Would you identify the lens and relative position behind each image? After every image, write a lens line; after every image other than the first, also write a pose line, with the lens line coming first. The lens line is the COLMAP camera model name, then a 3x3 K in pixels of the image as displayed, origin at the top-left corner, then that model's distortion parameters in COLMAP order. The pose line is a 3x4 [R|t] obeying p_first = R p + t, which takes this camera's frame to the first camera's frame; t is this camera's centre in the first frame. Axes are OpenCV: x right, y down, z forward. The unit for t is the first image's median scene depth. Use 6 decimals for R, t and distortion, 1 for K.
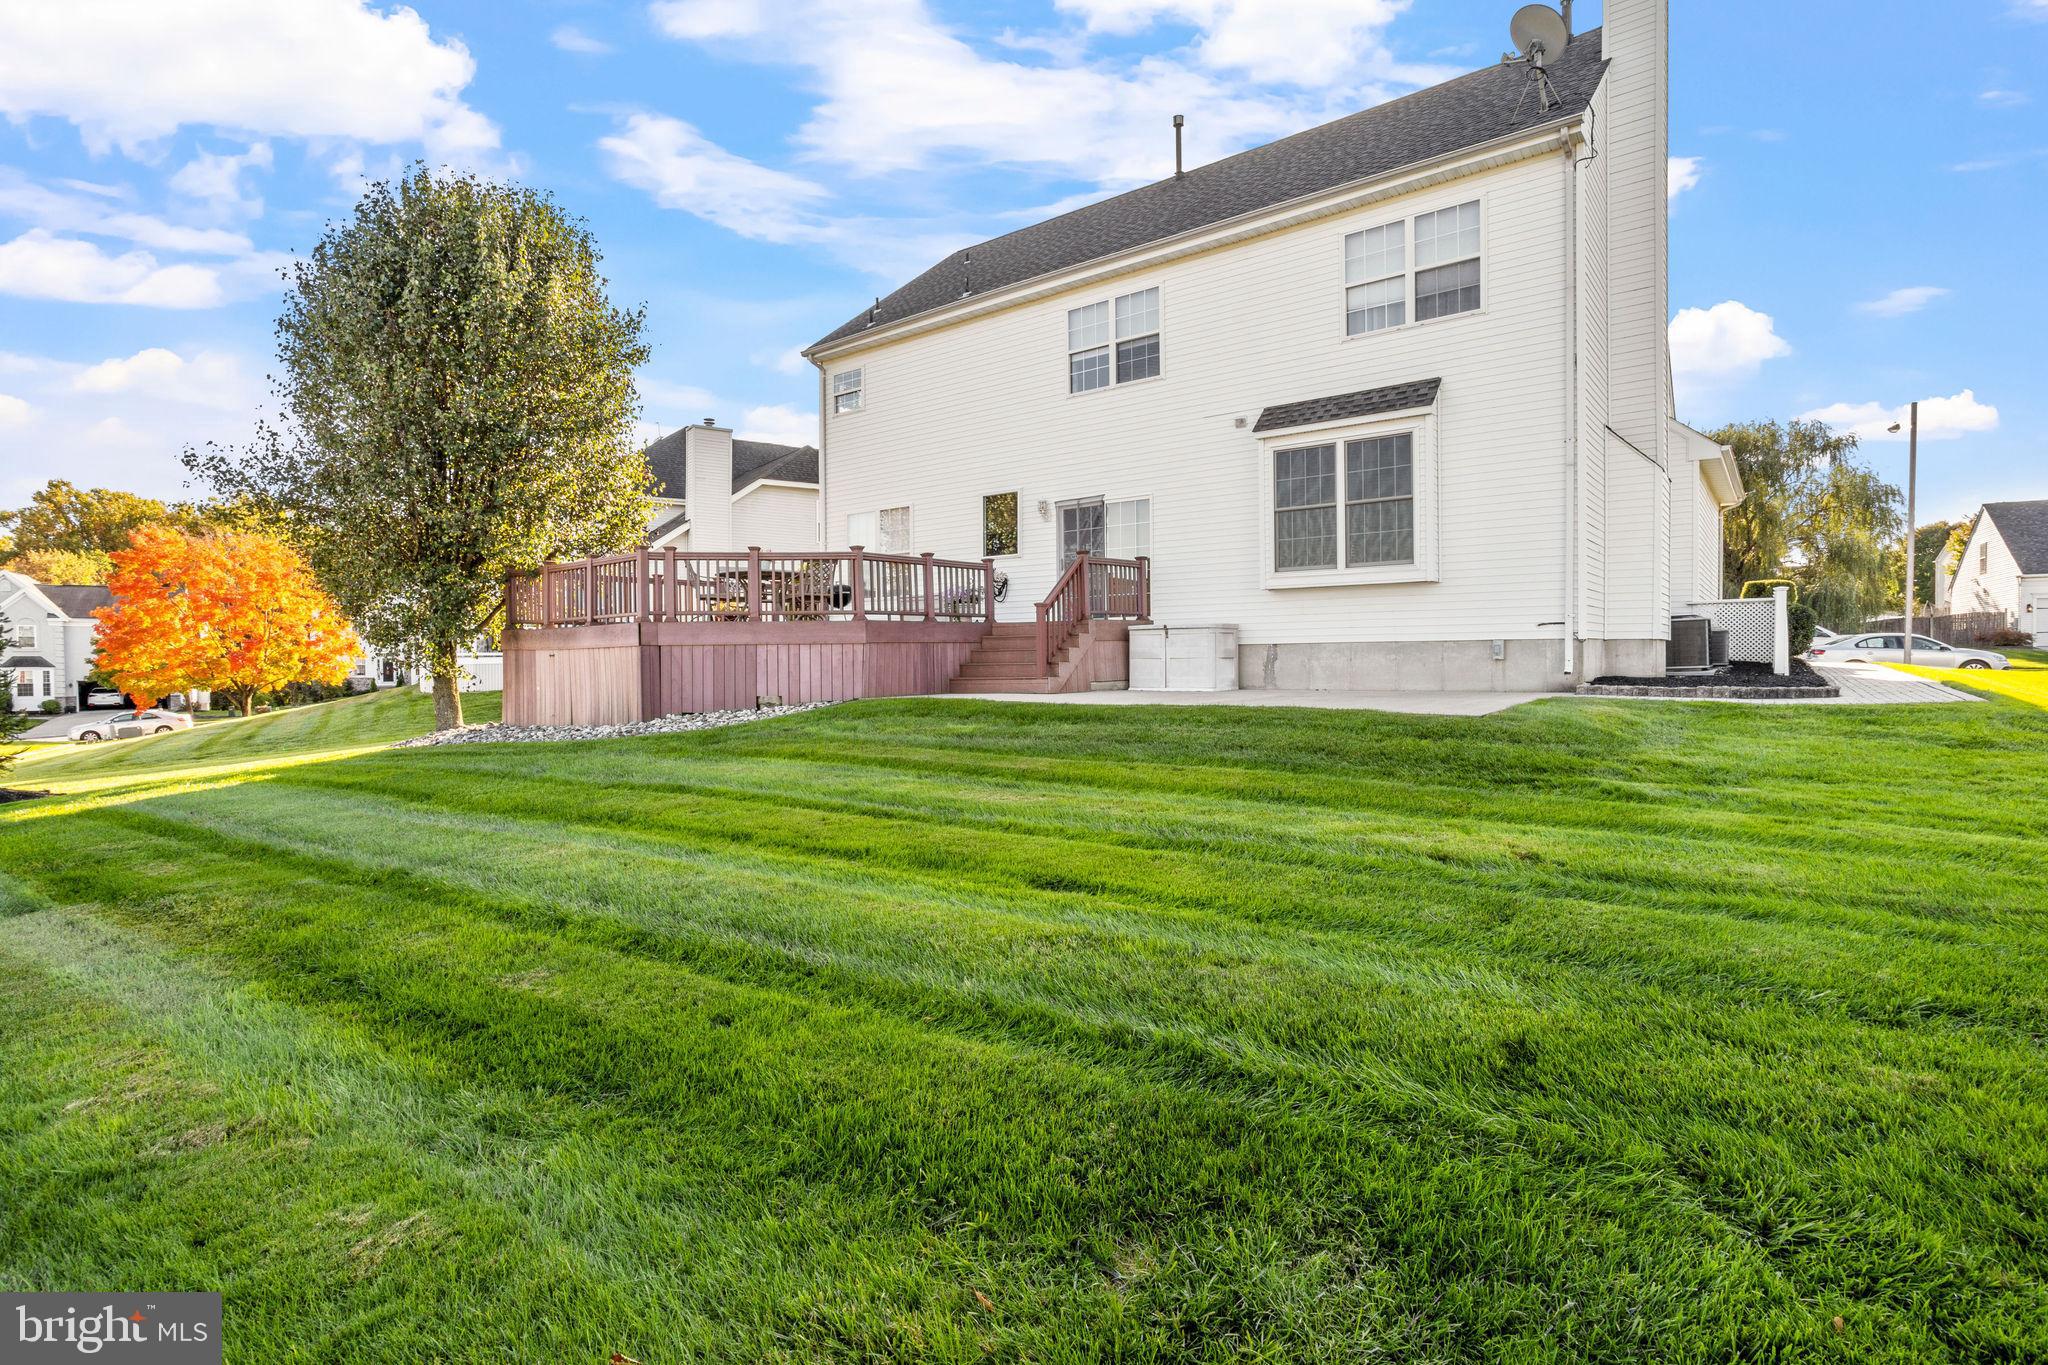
lens RADIAL K [[990.0, 0, 1021.7], [0, 990.0, 674.6], [0, 0, 1]] dist [-0.000332, -0.000059]
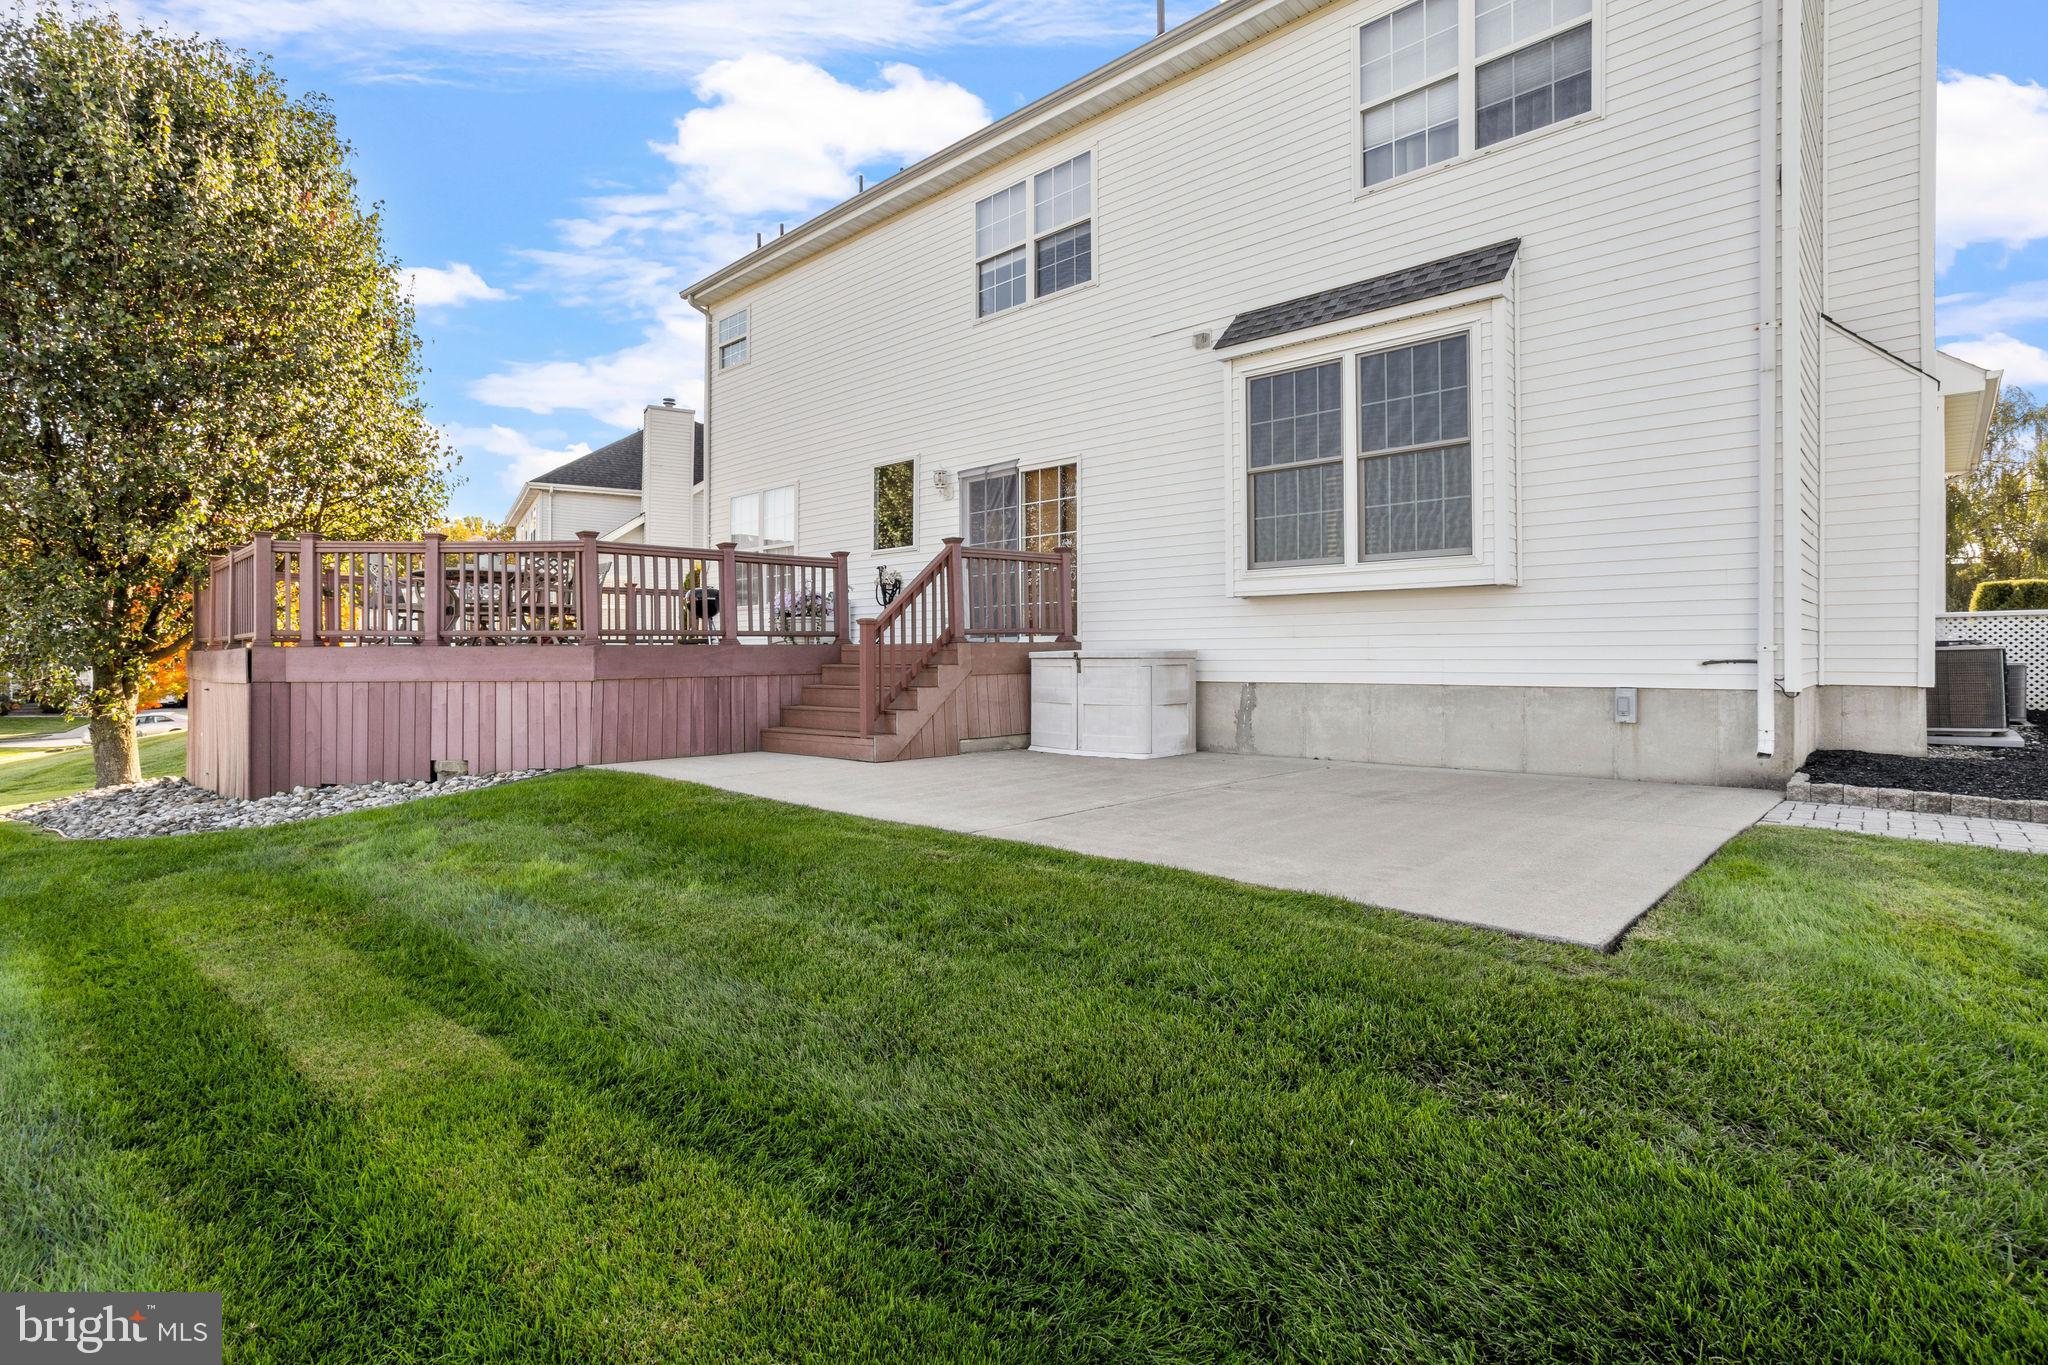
lens RADIAL K [[963.7, 0, 1023.0], [0, 963.7, 656.7], [0, 0, 1]] dist [0.000574, 0.001425]
pose [[0.995942, 0.006430, -0.089772, 0.170165], [-0.008008, 0.999820, -0.017228, -0.036791], [0.089645, 0.017877, 0.995813, 0.380755]]
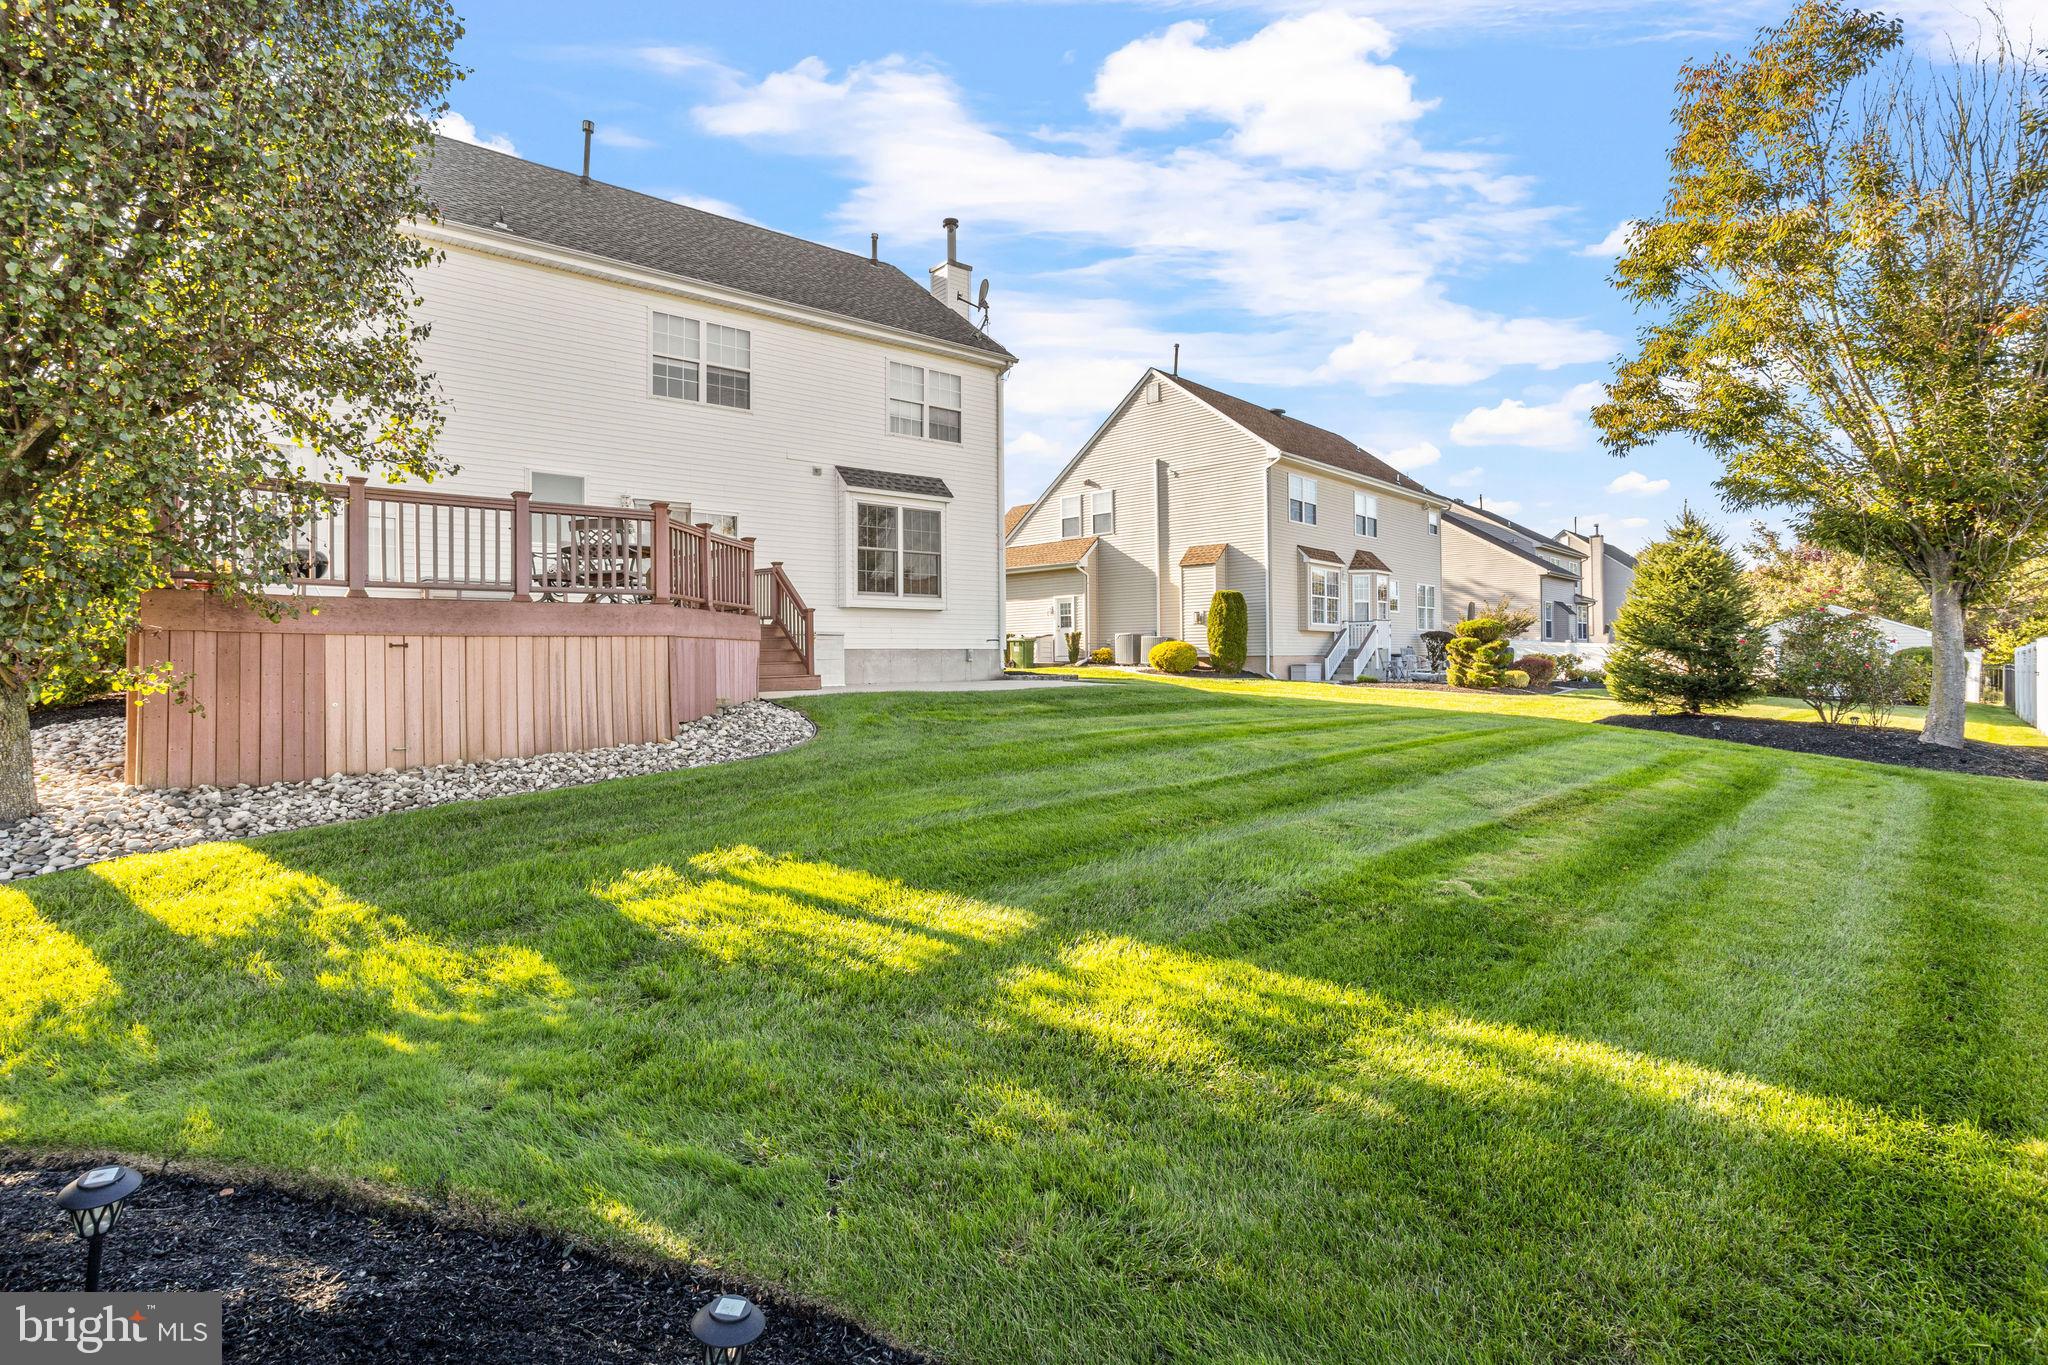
lens RADIAL K [[963.7, 0, 1023.0], [0, 963.7, 656.7], [0, 0, 1]] dist [0.000574, 0.001425]
pose [[0.242440, 0.006035, 0.970148, -0.942618], [0.015411, 0.999831, -0.010071, -0.004146], [-0.970044, 0.017393, 0.242306, 0.480226]]
